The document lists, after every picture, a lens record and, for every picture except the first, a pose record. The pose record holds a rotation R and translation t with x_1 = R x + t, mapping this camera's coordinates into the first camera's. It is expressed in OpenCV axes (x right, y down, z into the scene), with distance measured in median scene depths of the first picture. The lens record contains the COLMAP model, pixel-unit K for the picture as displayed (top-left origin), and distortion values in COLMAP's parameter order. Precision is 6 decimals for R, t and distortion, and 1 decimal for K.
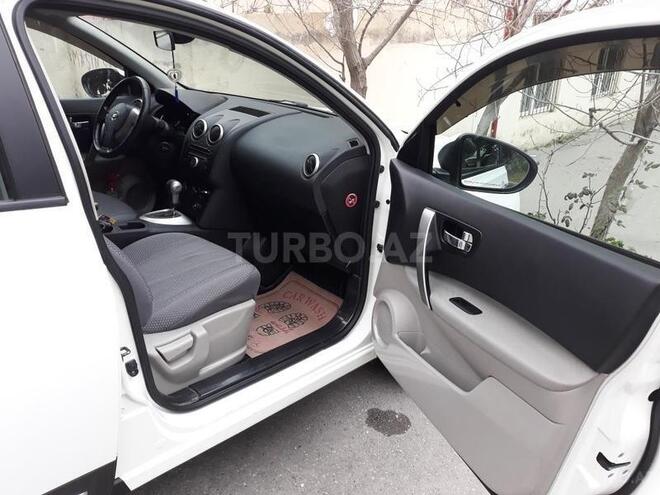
lens RADIAL K [[523.4, 0, 330.0], [0, 523.4, 247.5], [0, 0, 1]] dist [0.048643, -0.205562]
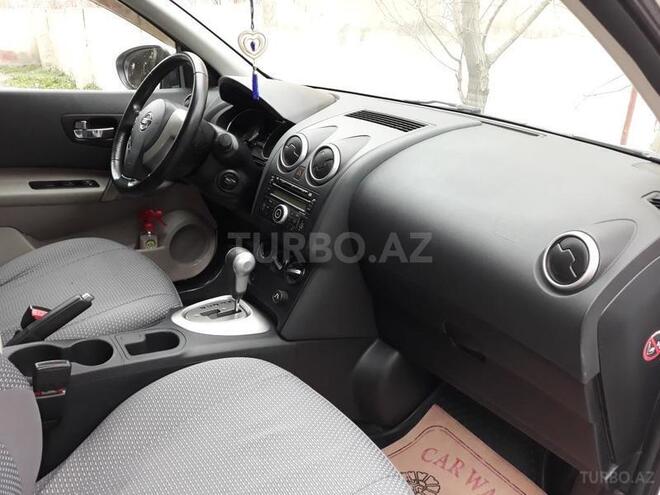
lens RADIAL K [[523.4, 0, 330.0], [0, 523.4, 247.5], [0, 0, 1]] dist [0.048643, -0.205562]
pose [[0.990140, 0.058213, -0.127412, -0.130951], [-0.059383, 0.998221, -0.005403, -0.120886], [0.126871, 0.012916, 0.991835, 0.453009]]
